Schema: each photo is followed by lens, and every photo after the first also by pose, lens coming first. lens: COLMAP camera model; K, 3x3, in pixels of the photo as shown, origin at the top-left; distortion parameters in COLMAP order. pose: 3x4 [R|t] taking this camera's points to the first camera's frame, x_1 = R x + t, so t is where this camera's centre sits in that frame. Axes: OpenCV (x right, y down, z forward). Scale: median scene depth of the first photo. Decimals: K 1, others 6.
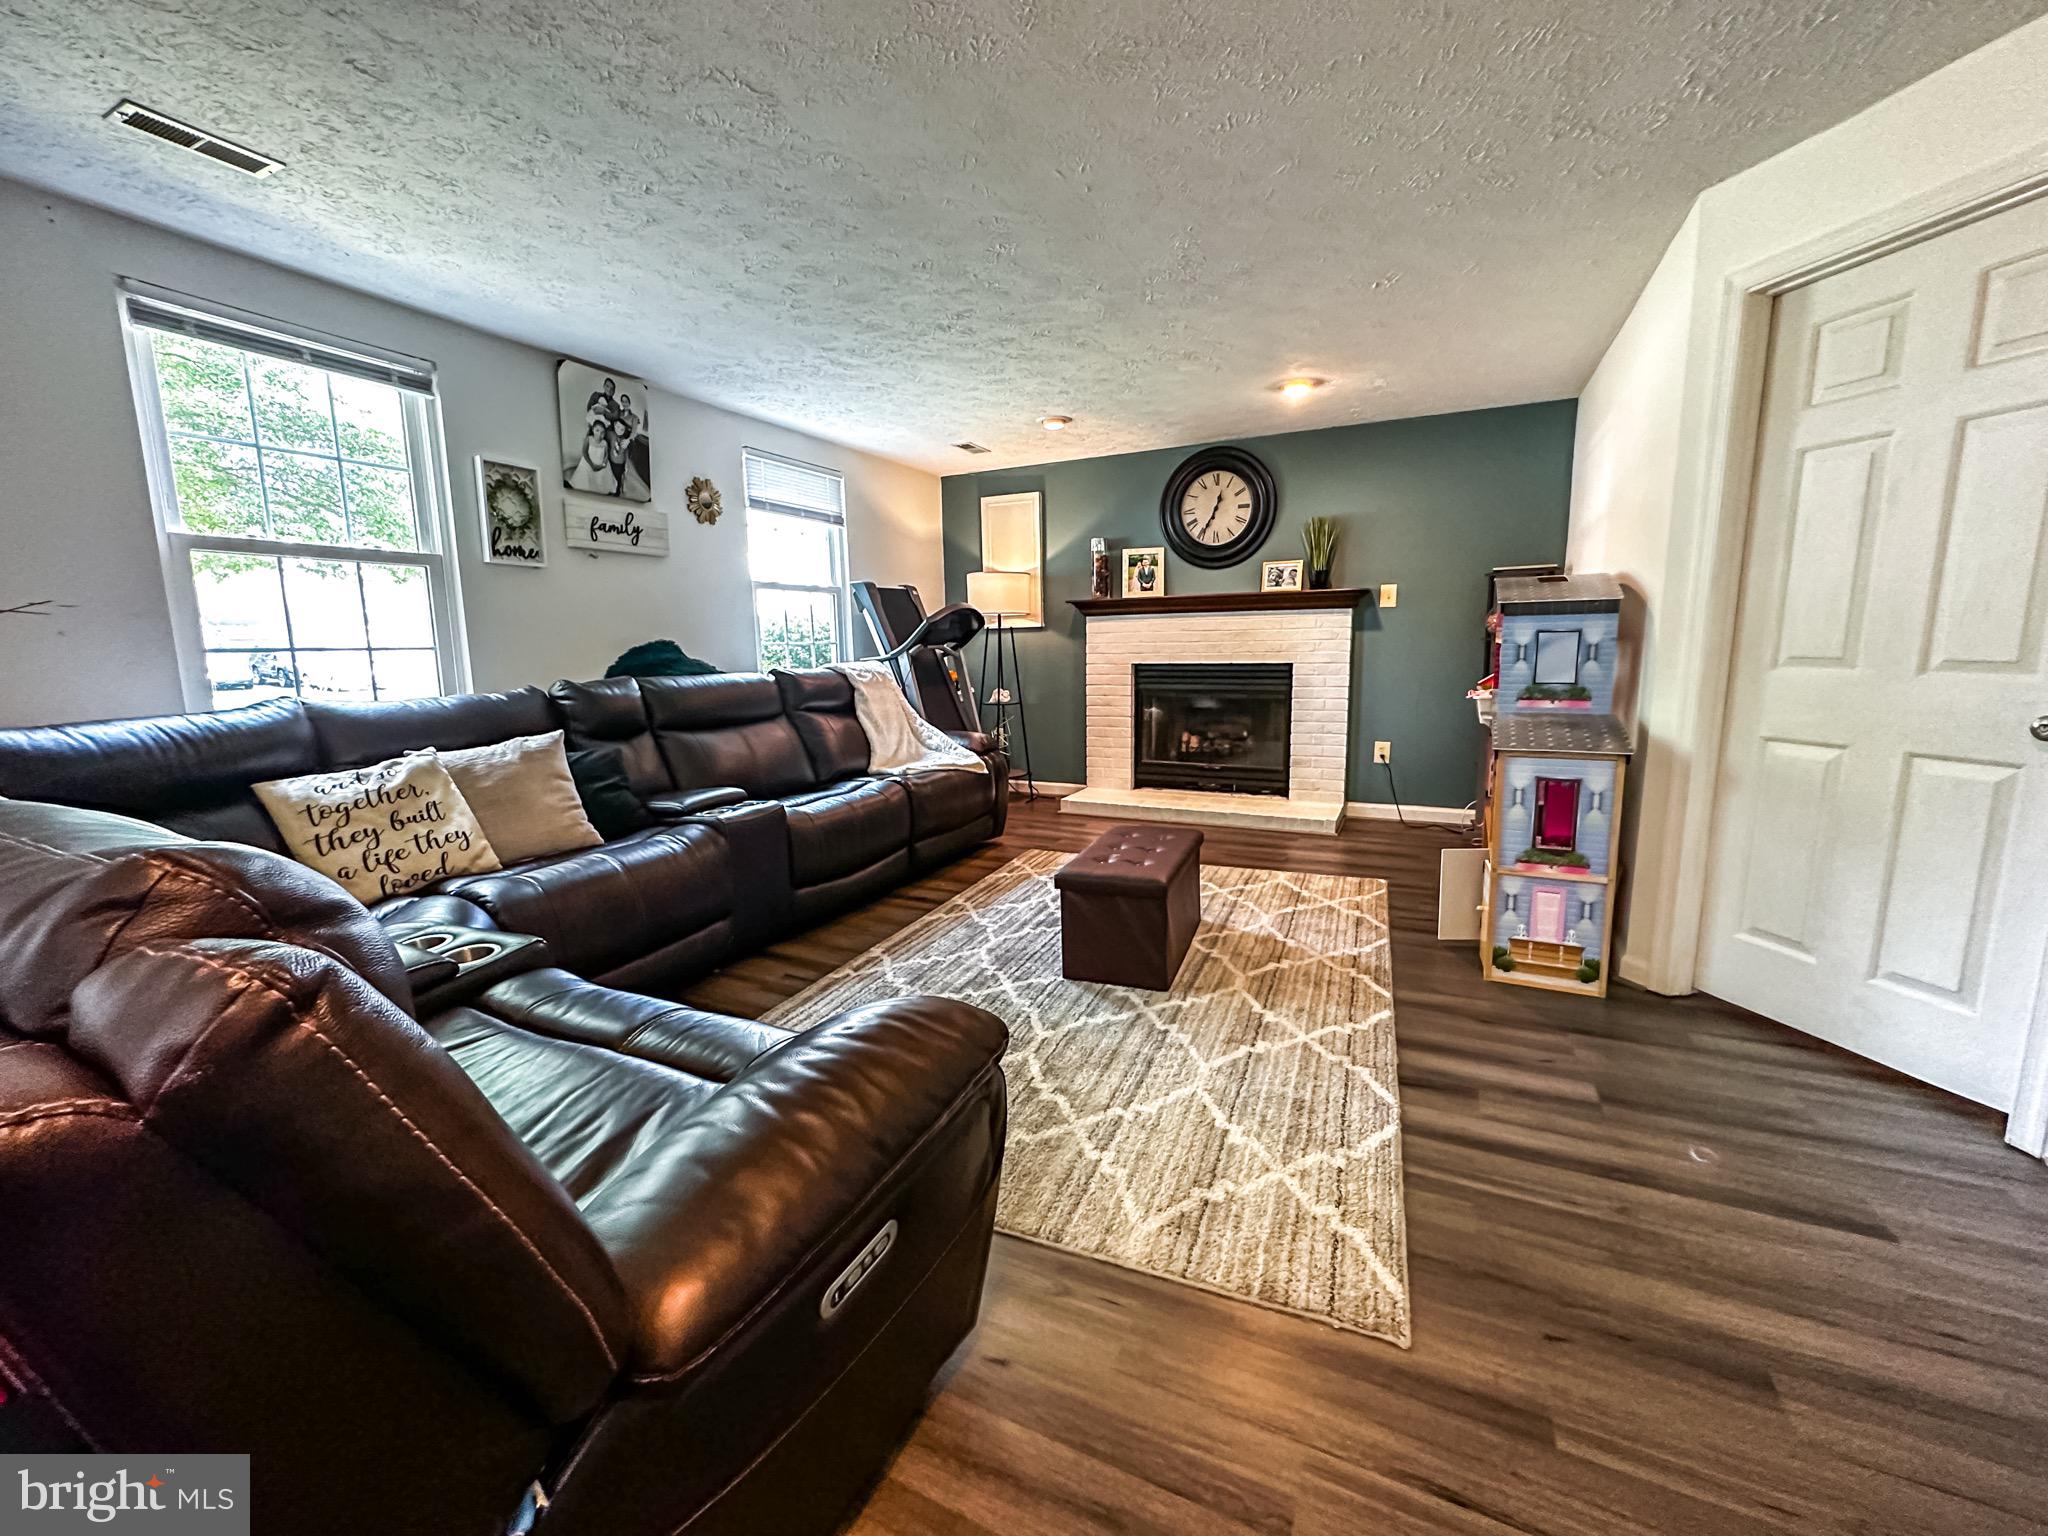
lens RADIAL K [[812.3, 0, 1016.9], [0, 812.3, 763.1], [0, 0, 1]] dist [-0.002641, 0.001354]
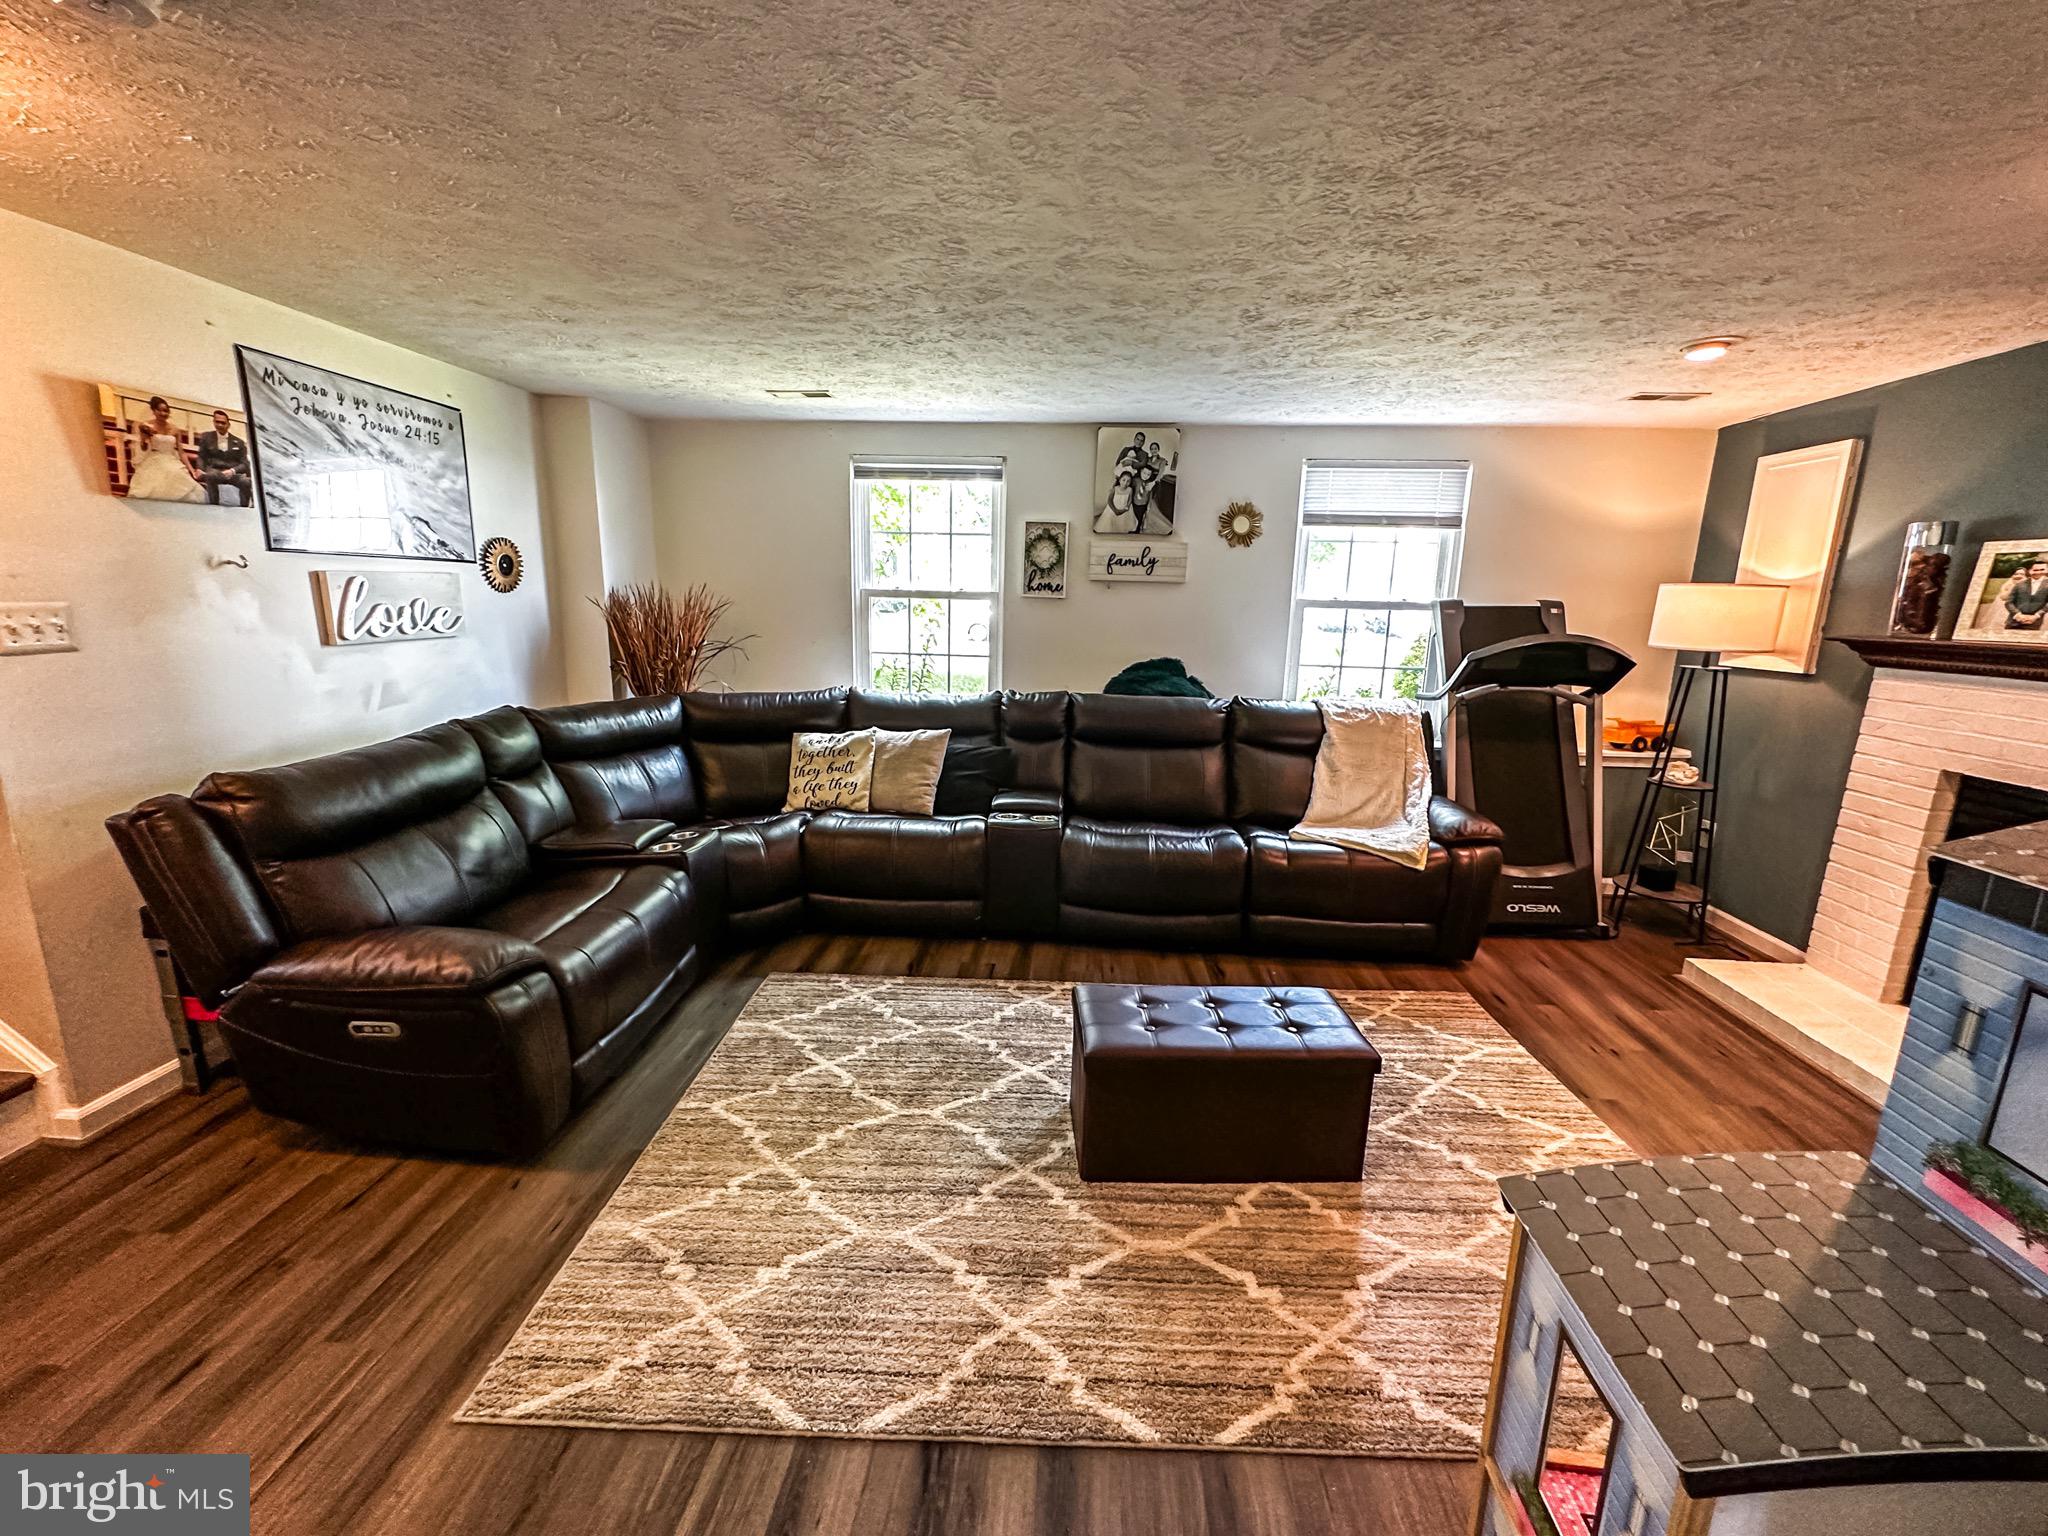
lens RADIAL K [[812.3, 0, 1030.8], [0, 812.3, 763.4], [0, 0, 1]] dist [-0.002641, 0.001354]
pose [[0.385387, 0.214163, -0.897559, 0.610679], [-0.164809, 0.973029, 0.161406, -0.186039], [0.907918, 0.085722, 0.410288, 0.448300]]
